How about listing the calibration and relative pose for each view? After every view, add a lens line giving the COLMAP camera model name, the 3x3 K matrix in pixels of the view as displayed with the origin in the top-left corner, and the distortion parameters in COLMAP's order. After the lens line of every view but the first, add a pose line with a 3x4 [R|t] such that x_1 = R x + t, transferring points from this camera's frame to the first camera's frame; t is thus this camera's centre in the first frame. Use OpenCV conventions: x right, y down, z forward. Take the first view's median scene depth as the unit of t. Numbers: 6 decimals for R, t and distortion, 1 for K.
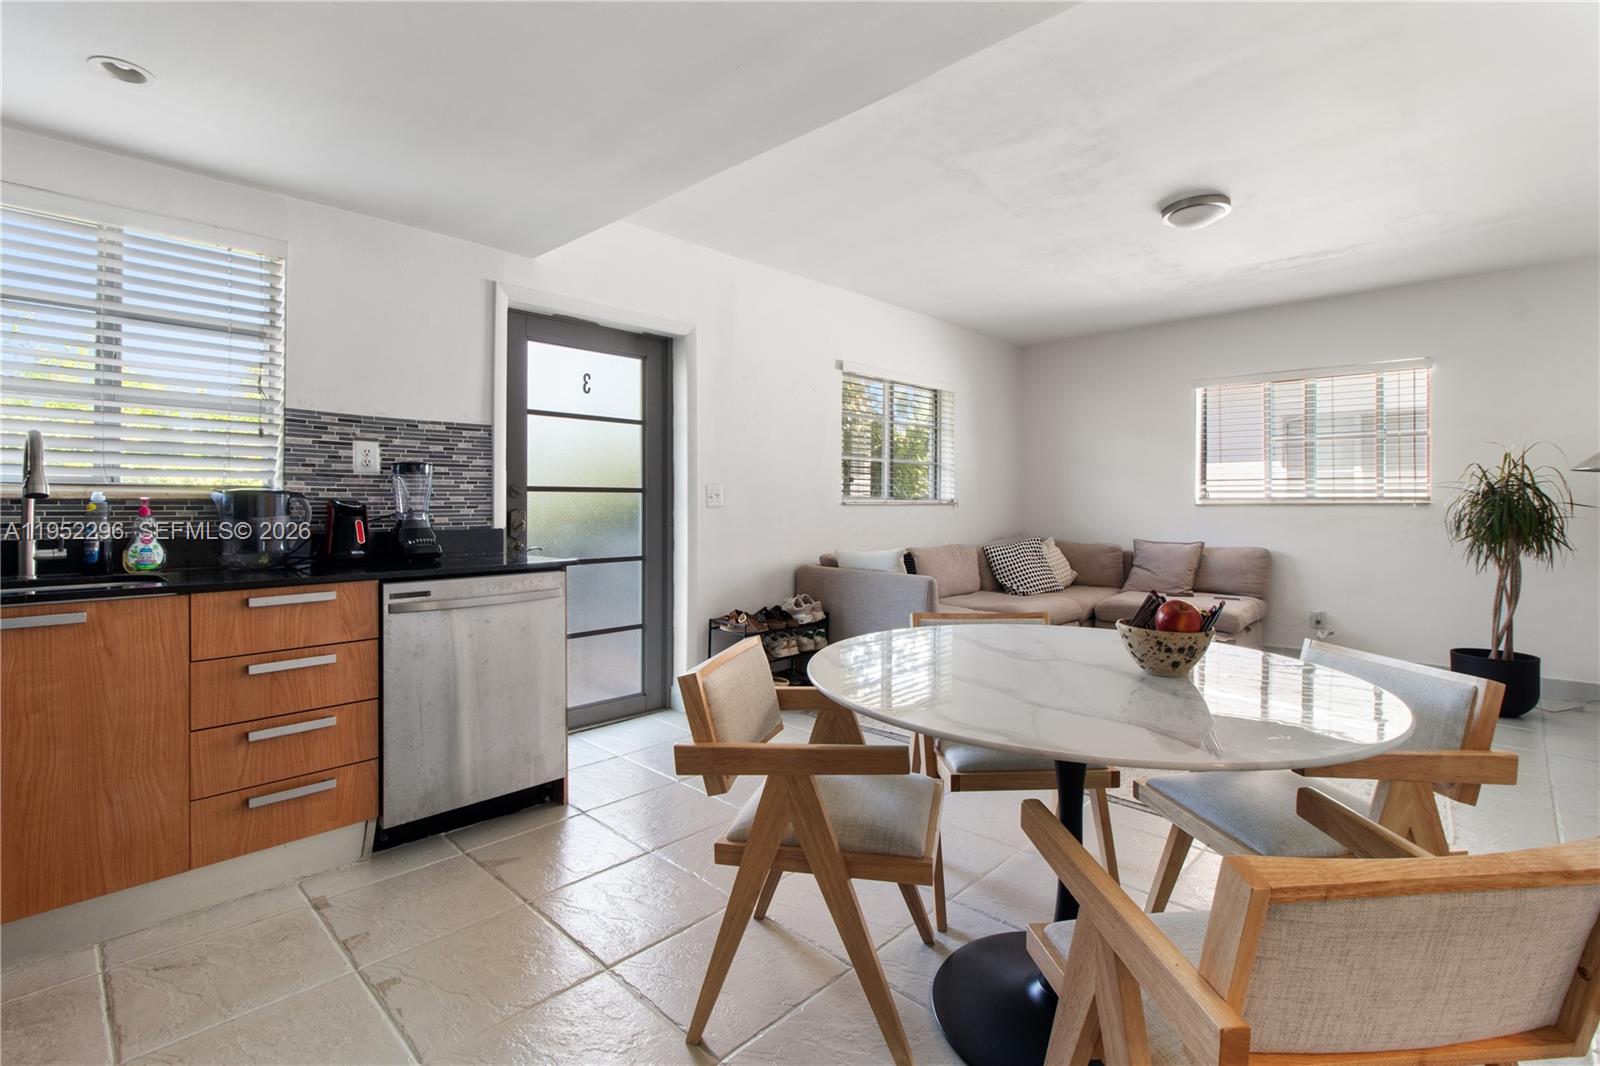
lens RADIAL K [[739.4, 0, 798.1], [0, 739.4, 516.9], [0, 0, 1]] dist [0.001086, -0.000782]
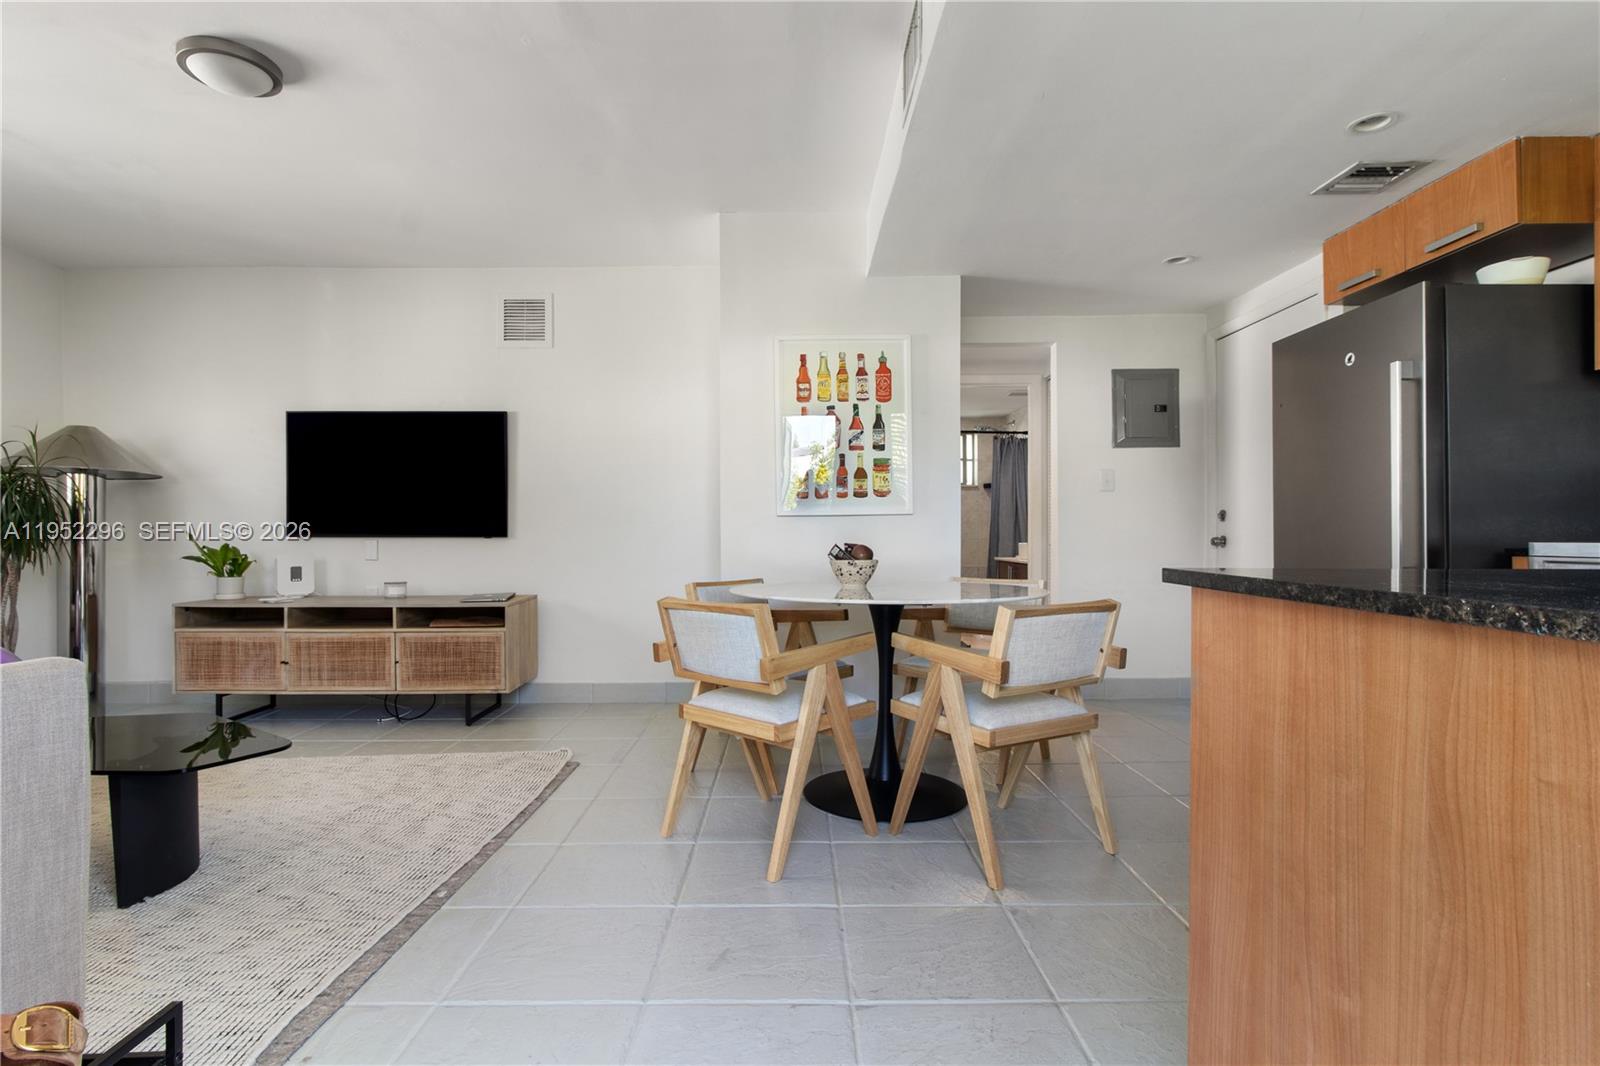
lens RADIAL K [[782.9, 0, 800.0], [0, 782.9, 533.0], [0, 0, 1]] dist [-0.000287, -0.000503]
pose [[-0.694783, 0.002810, 0.719214, -0.408082], [0.015449, 0.999820, 0.011017, 0.029571], [-0.719053, 0.018765, -0.694702, 1.266741]]
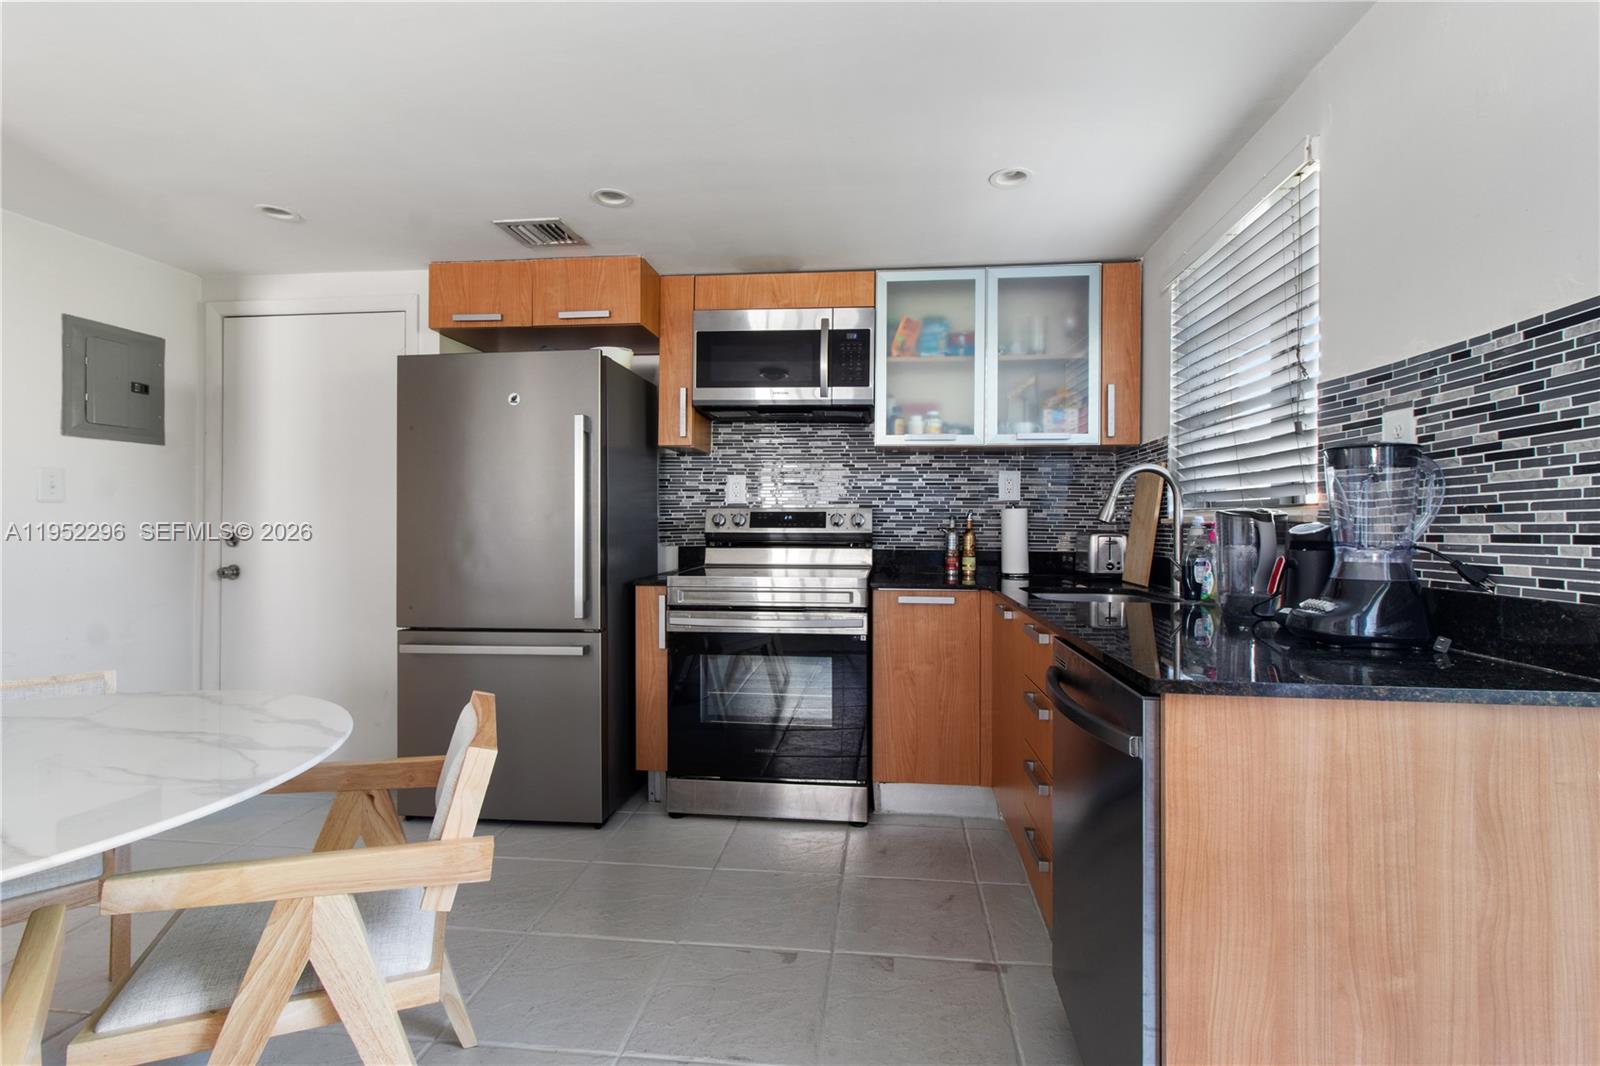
lens RADIAL K [[739.4, 0, 798.1], [0, 739.4, 516.9], [0, 0, 1]] dist [0.001086, -0.000782]
pose [[-0.800608, -0.010223, -0.599101, 0.063847], [-0.014061, 0.999900, 0.001728, -0.019750], [0.599023, 0.009807, -0.800672, 1.073250]]
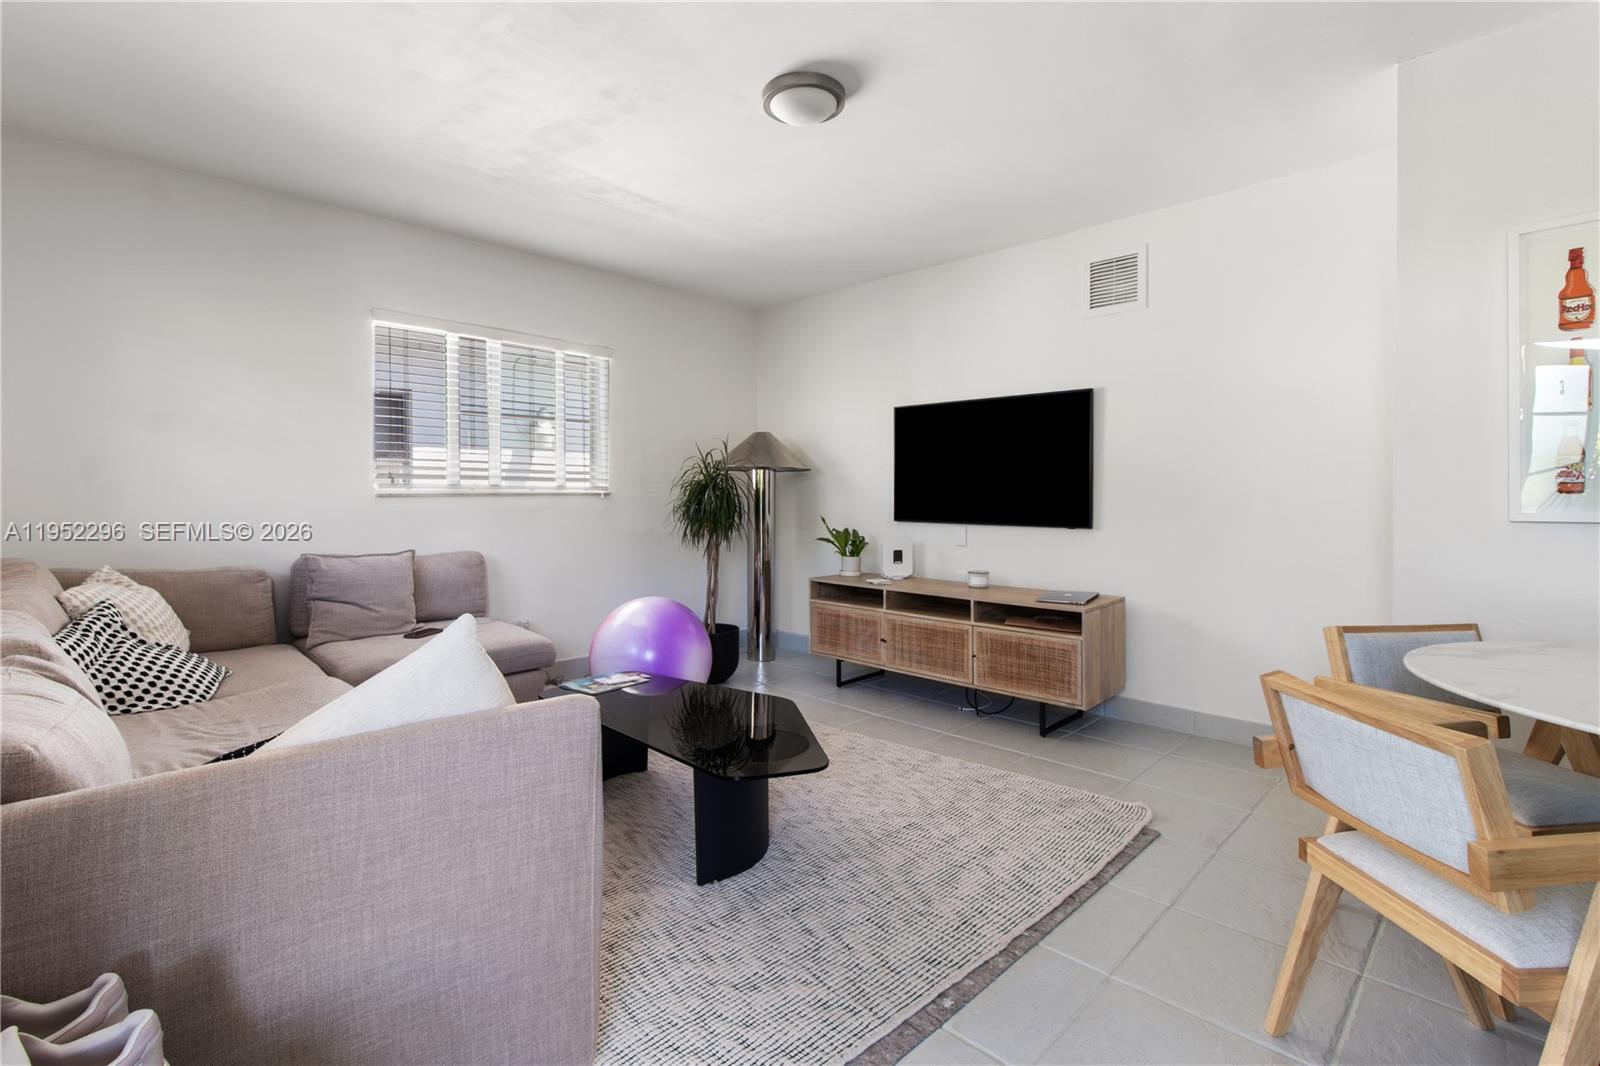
lens RADIAL K [[745.2, 0, 797.6], [0, 745.2, 498.9], [0, 0, 1]] dist [0.002537, 0.000050]
pose [[0.018980, -0.010117, 0.999769, -0.235223], [0.016080, 0.999823, 0.009812, -0.024448], [-0.999691, 0.015890, 0.019139, 1.114271]]
